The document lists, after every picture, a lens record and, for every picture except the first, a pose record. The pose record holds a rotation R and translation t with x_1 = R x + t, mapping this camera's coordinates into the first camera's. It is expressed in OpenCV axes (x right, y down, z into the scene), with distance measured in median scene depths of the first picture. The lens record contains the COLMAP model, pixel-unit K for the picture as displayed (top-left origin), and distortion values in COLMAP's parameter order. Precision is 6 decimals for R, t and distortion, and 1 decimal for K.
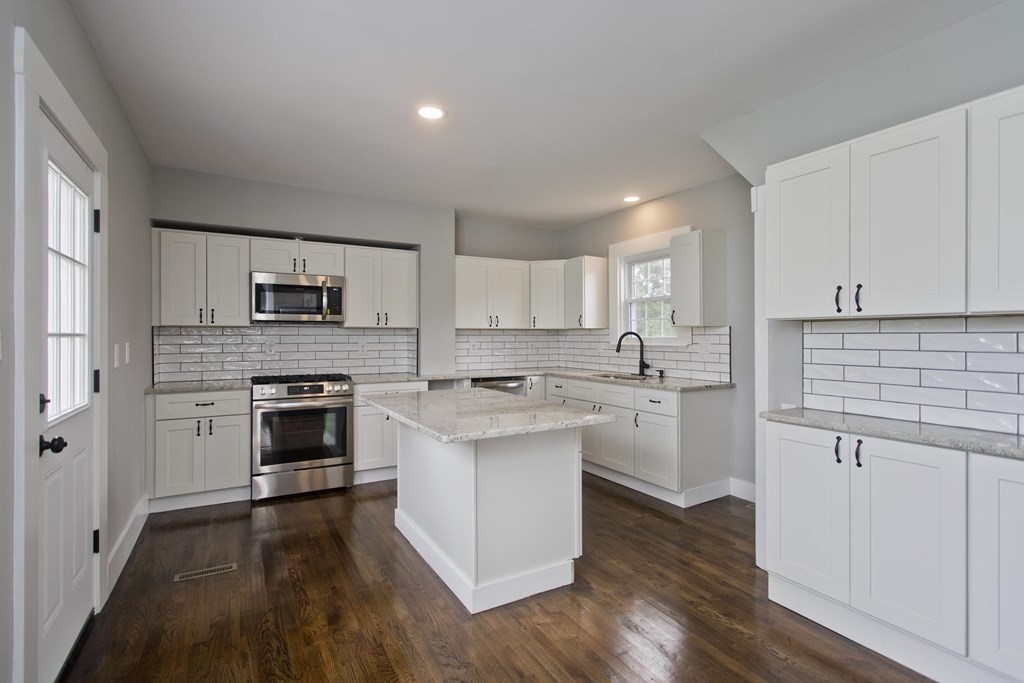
lens RADIAL K [[490.4, 0, 512.0], [0, 490.4, 341.5], [0, 0, 1]] dist [0.004191, 0.000324]
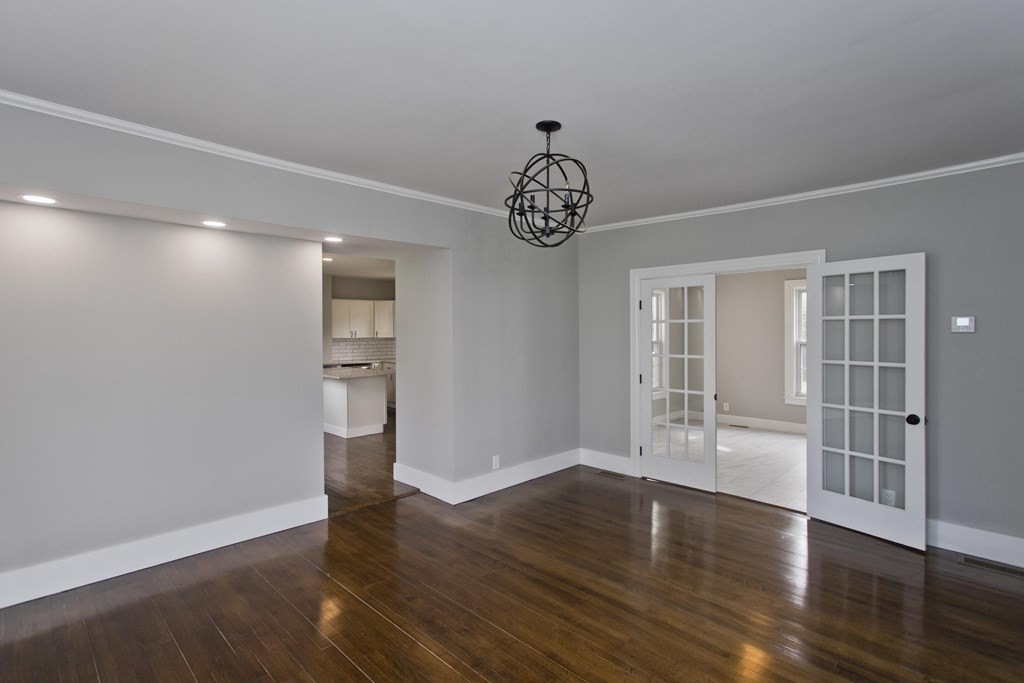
lens RADIAL K [[490.4, 0, 512.0], [0, 490.4, 341.5], [0, 0, 1]] dist [0.004191, 0.000324]
pose [[0.963513, -0.008594, 0.267525, 0.051608], [0.005374, 0.999904, 0.012767, -0.040780], [-0.267609, -0.010864, 0.963466, -1.143881]]
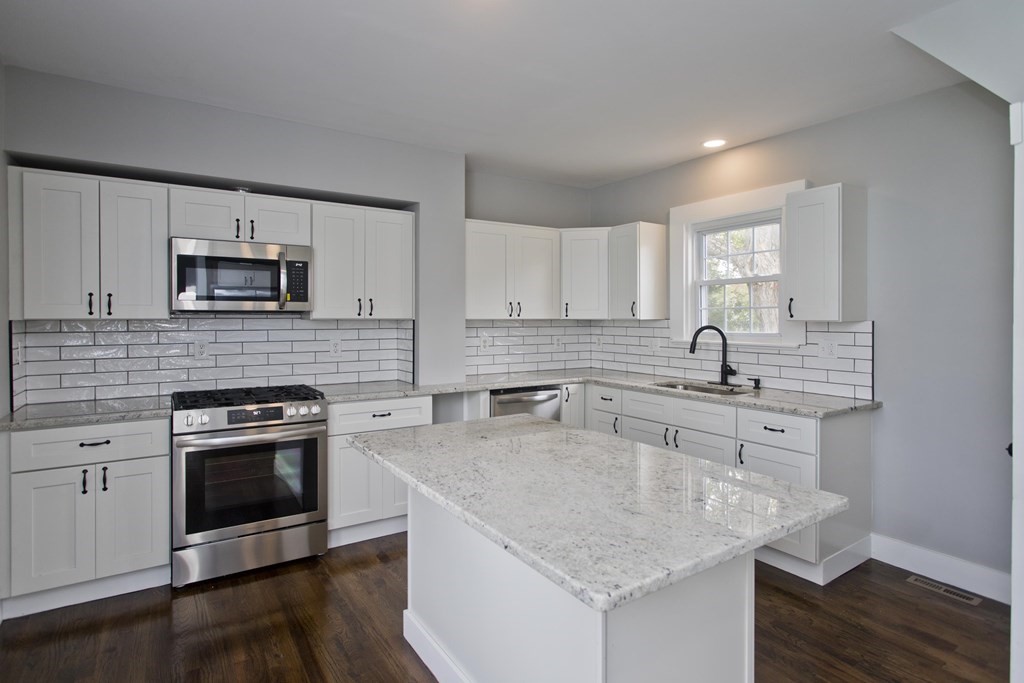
lens RADIAL K [[542.0, 0, 515.2], [0, 542.0, 325.6], [0, 0, 1]] dist [-0.001858, 0.000606]
pose [[0.997822, -0.000266, 0.065958, -0.106648], [-0.000006, 0.999992, 0.004115, -0.023813], [-0.065959, -0.004106, 0.997814, 0.221121]]
